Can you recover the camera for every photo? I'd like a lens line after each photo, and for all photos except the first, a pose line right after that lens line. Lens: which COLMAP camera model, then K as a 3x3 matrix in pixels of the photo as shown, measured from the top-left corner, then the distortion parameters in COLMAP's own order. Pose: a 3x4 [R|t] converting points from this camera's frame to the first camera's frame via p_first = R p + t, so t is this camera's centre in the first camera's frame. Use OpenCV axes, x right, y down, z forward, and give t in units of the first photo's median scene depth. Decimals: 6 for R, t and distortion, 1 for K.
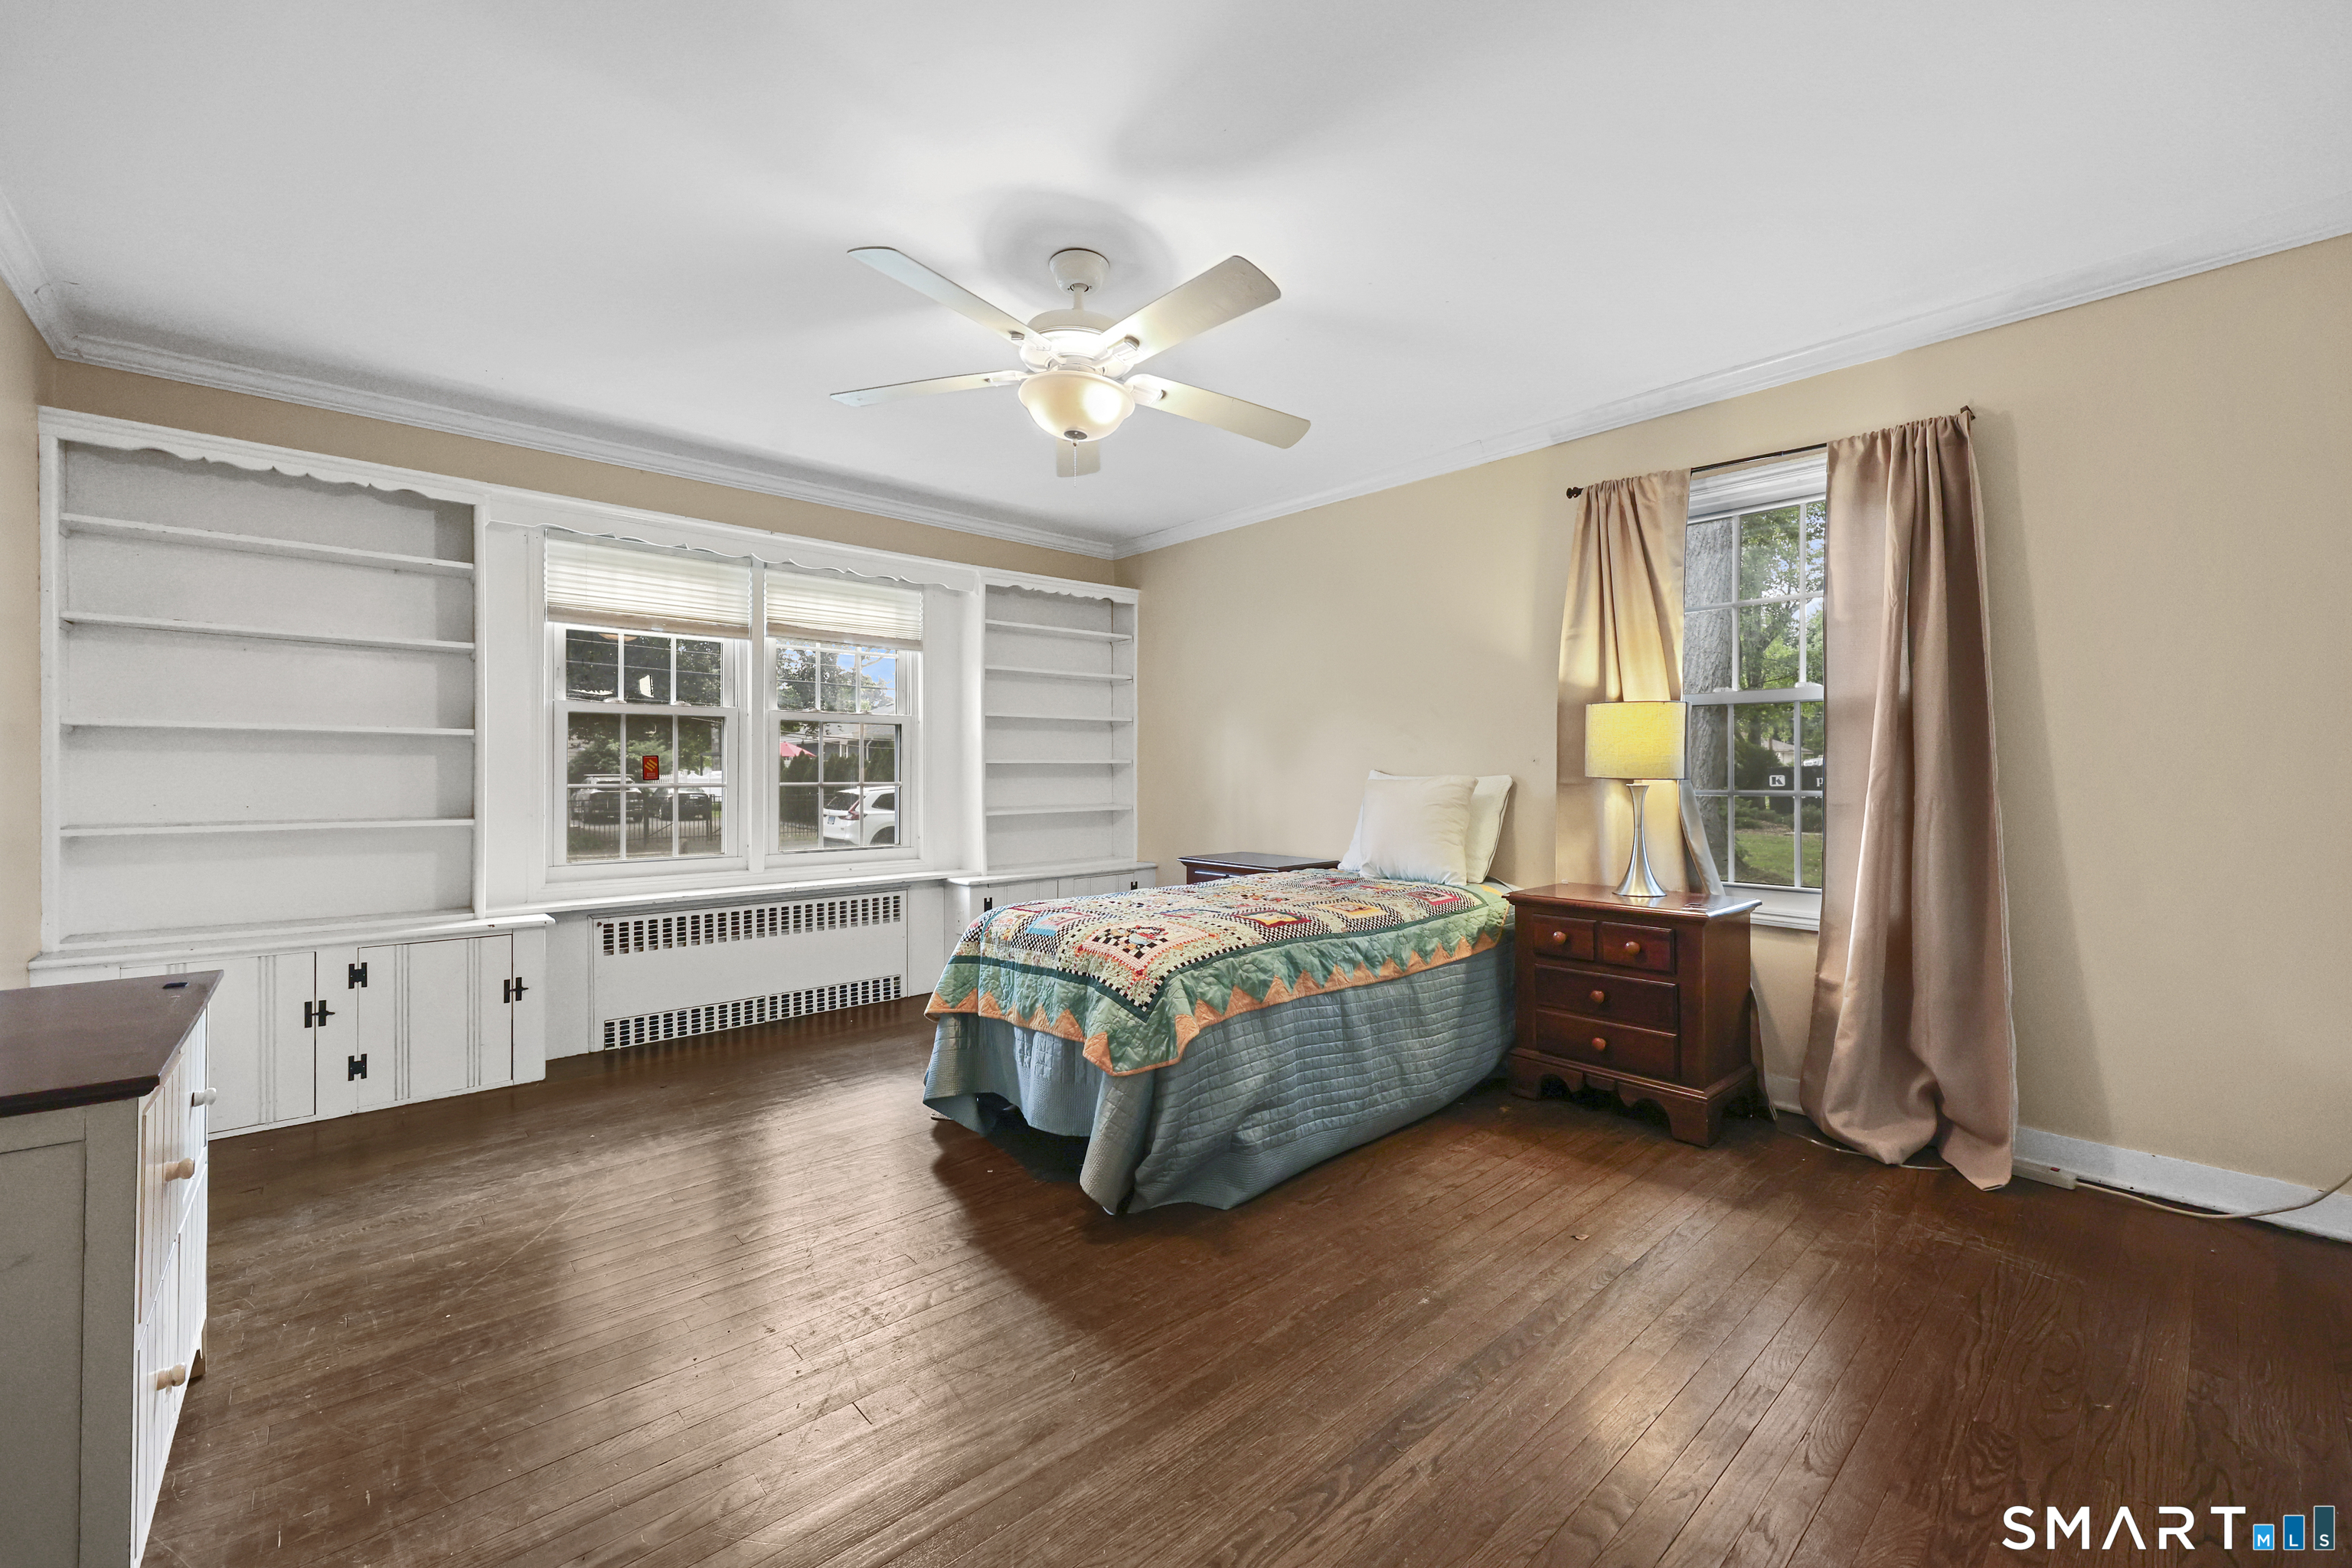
lens RADIAL K [[953.9, 0, 1183.6], [0, 953.9, 783.9], [0, 0, 1]] dist [0.000421, 0.000339]
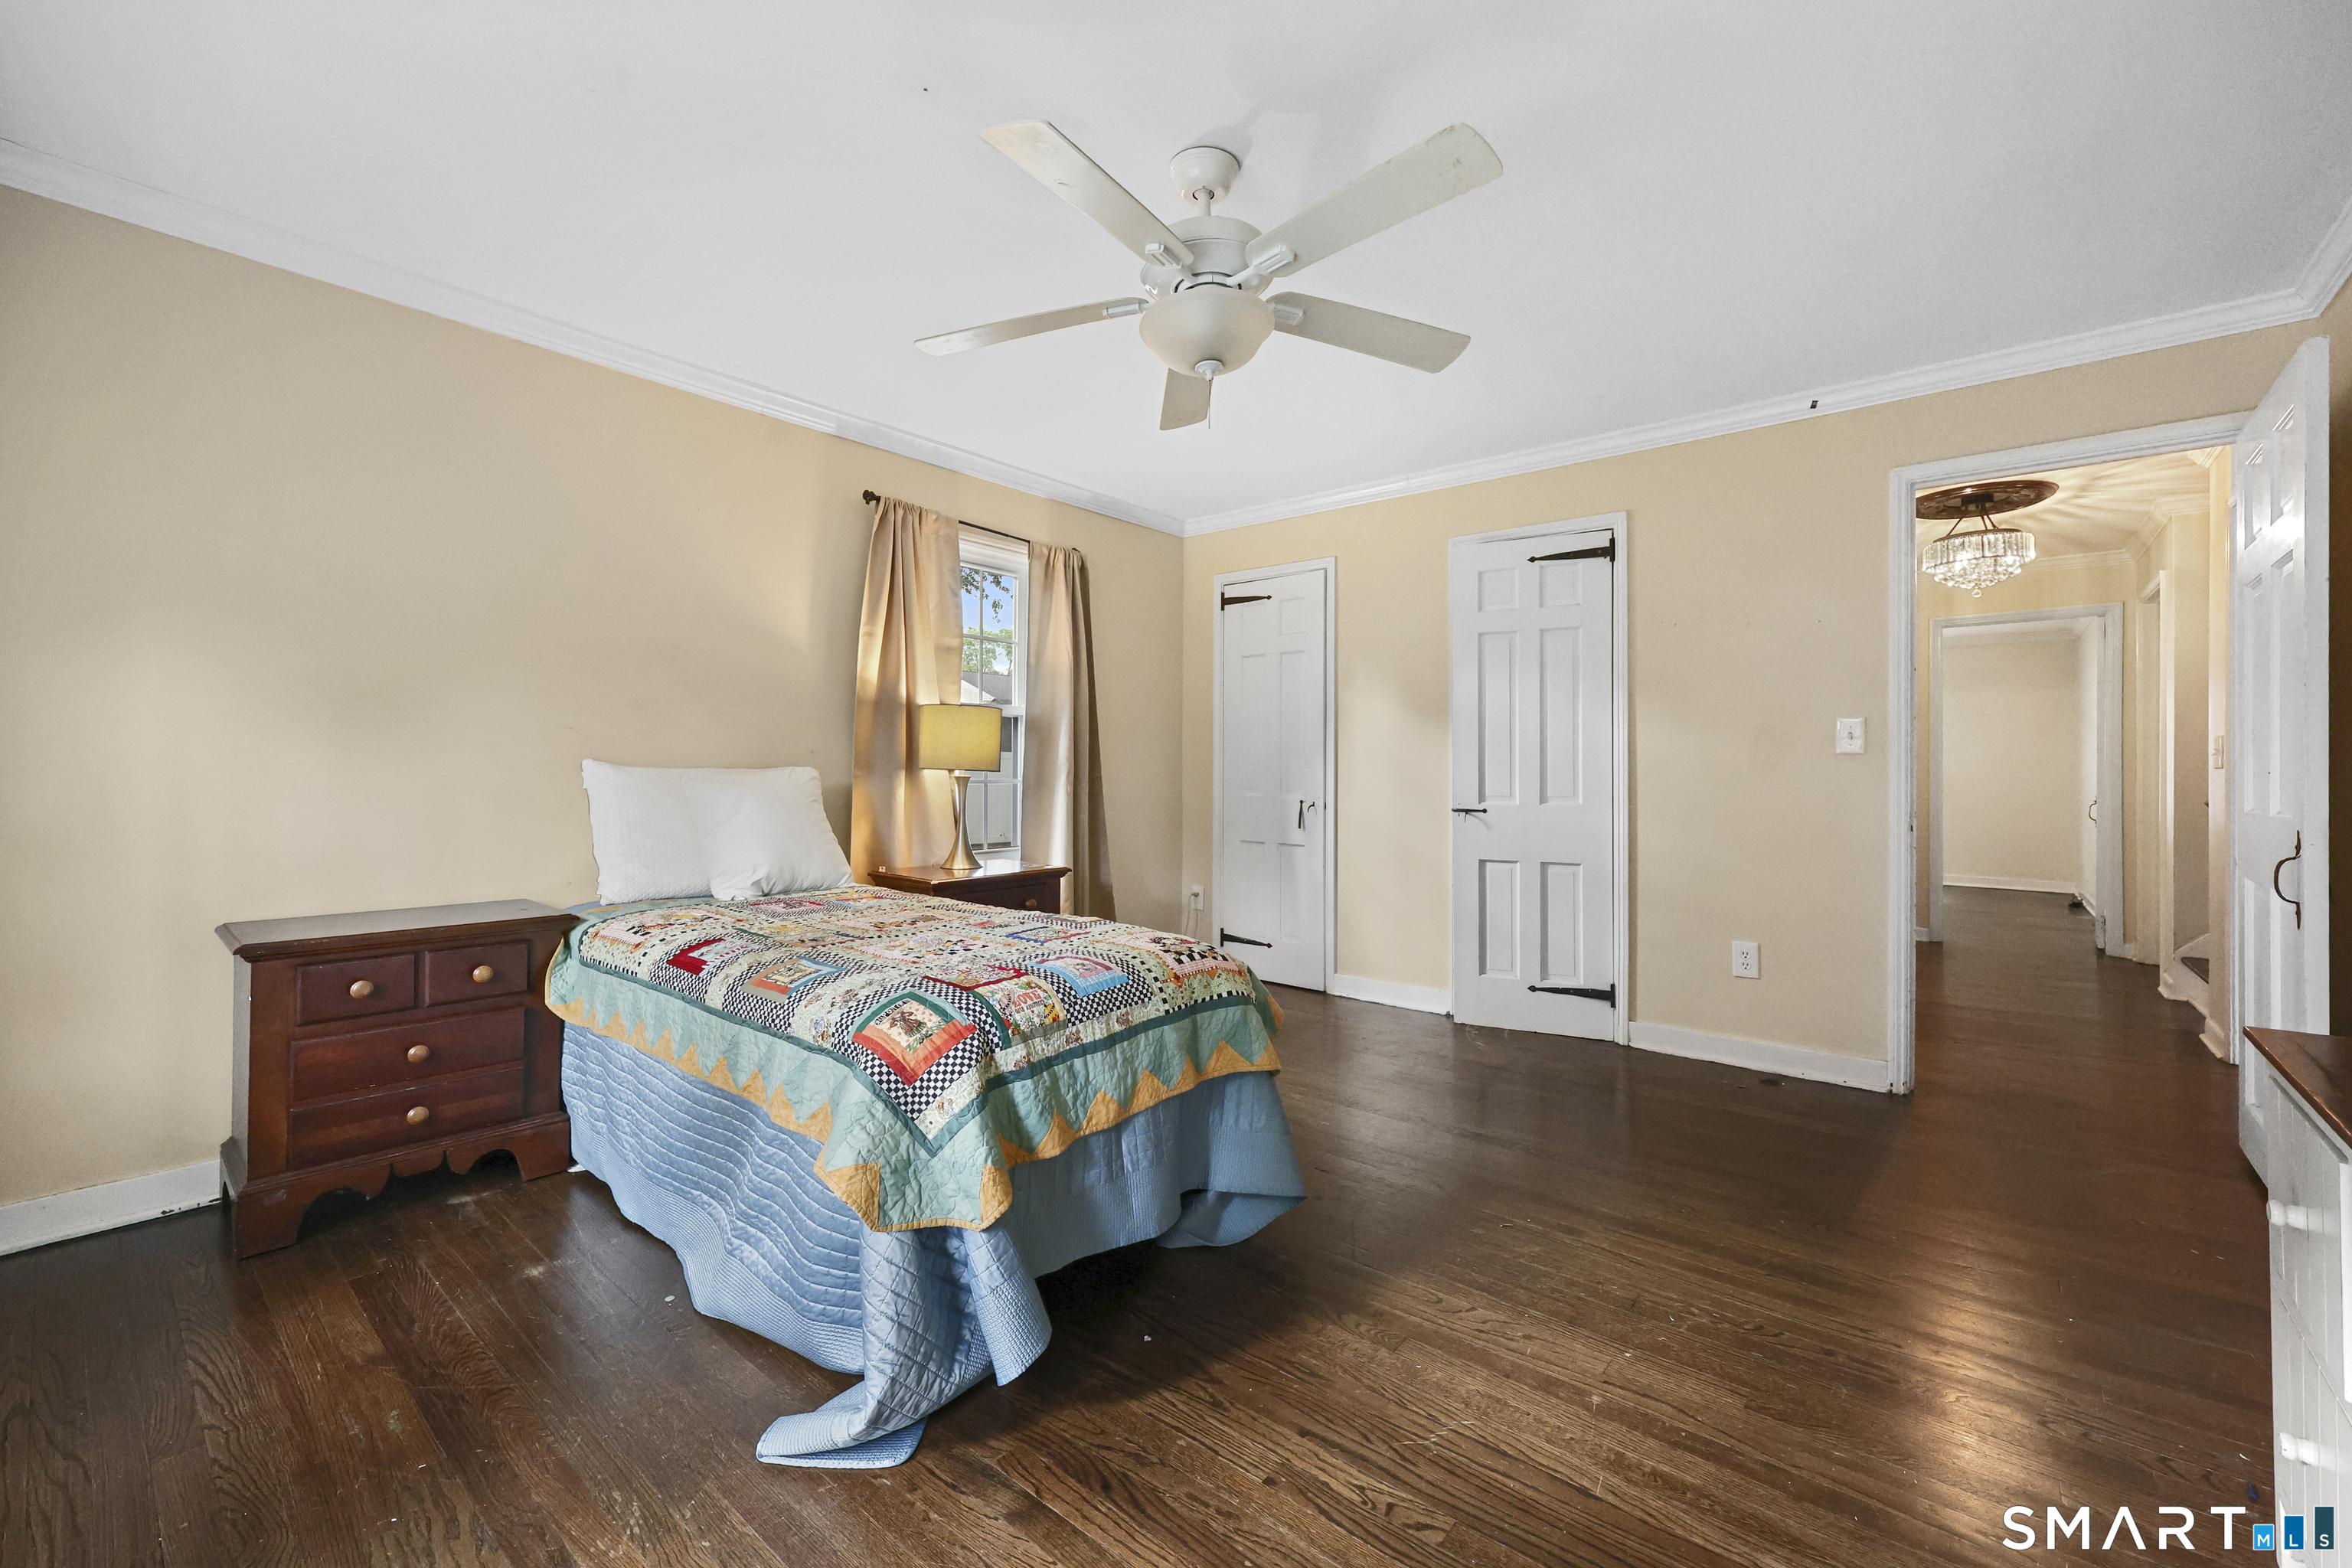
lens RADIAL K [[950.4, 0, 1200.6], [0, 950.4, 768.8], [0, 0, 1]] dist [0.007048, 0.000027]
pose [[-0.141478, -0.000016, 0.989941, -0.846053], [0.005842, 0.999983, 0.000851, -0.008182], [-0.989924, 0.005903, -0.141475, 1.000830]]
